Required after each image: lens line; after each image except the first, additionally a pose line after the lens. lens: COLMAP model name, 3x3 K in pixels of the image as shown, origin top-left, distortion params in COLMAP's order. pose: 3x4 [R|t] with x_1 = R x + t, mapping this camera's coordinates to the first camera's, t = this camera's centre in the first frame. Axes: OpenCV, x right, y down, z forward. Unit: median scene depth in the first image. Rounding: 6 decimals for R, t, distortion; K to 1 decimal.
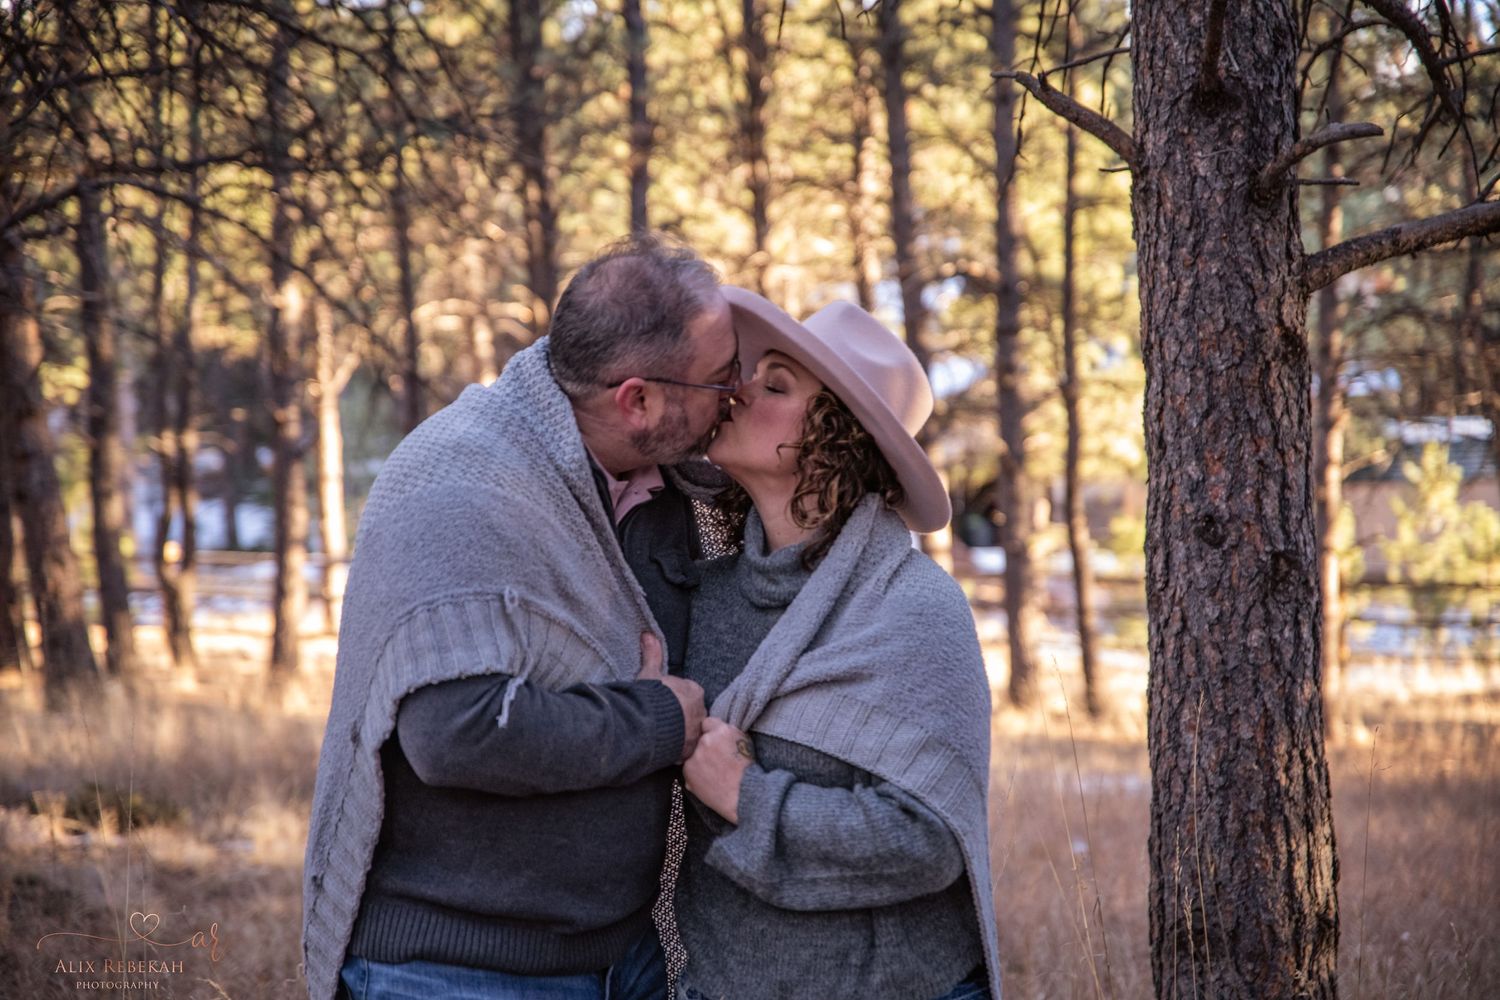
lens RADIAL K [[2853.7, 0, 741.8], [0, 2853.7, 503.5], [0, 0, 1]] dist [0.234984, 0.000000]
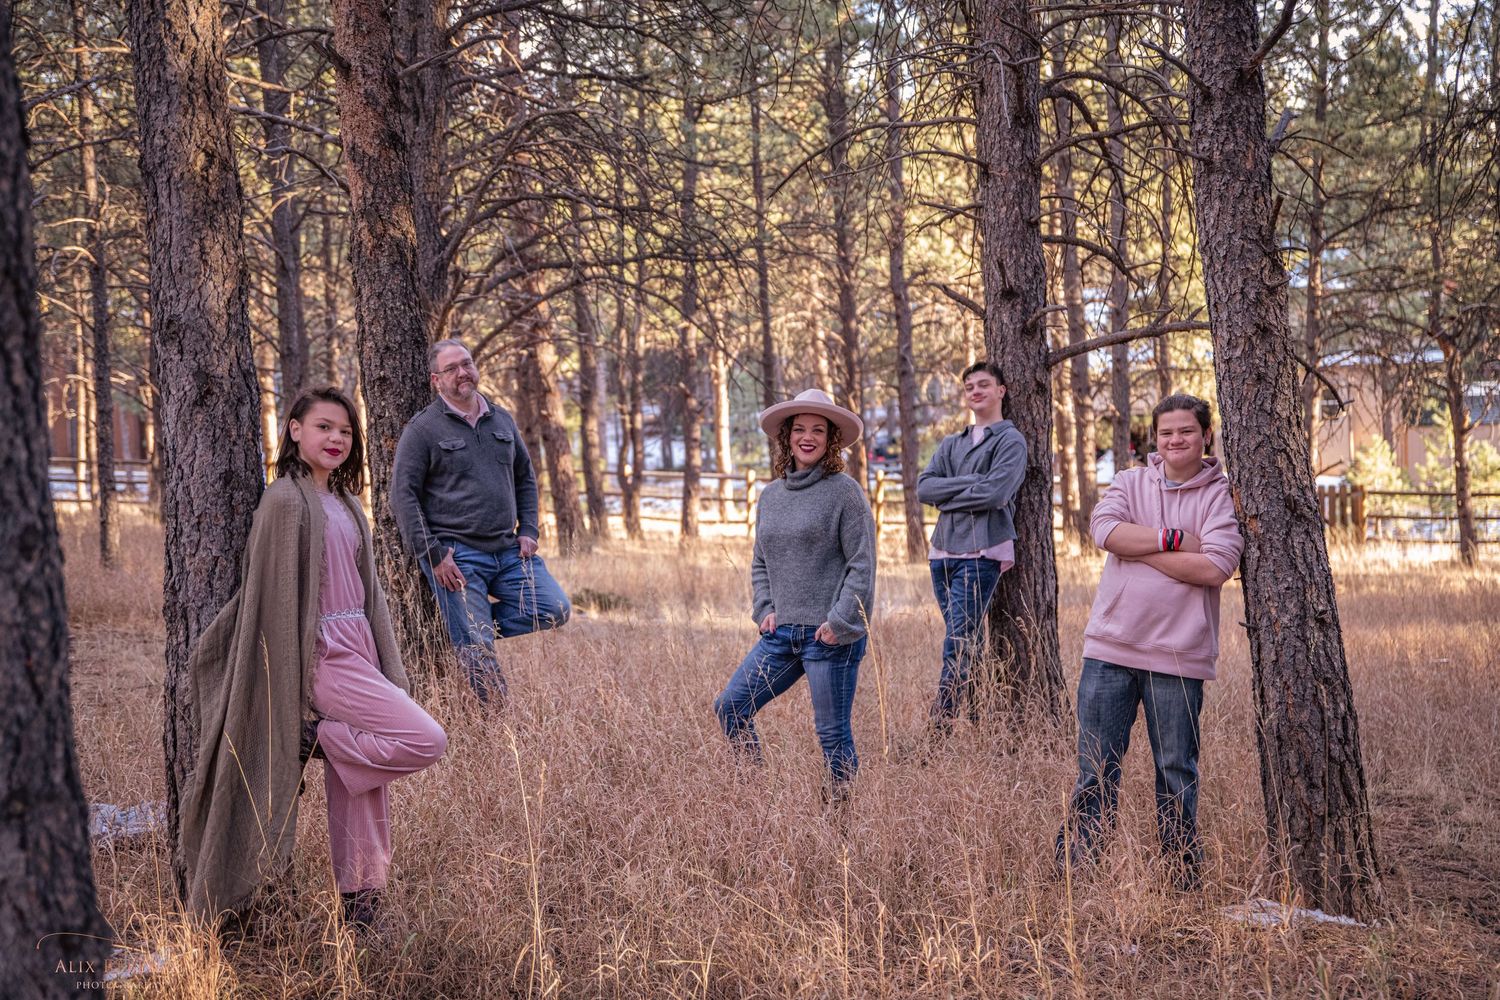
lens RADIAL K [[2062.3, 0, 749.9], [0, 2062.3, 498.3], [0, 0, 1]] dist [-0.003534, 0.000000]
pose [[0.990468, 0.002668, -0.137716, 0.047947], [0.001356, 0.999575, 0.029122, -0.002542], [0.137735, -0.029032, 0.990044, -0.226842]]
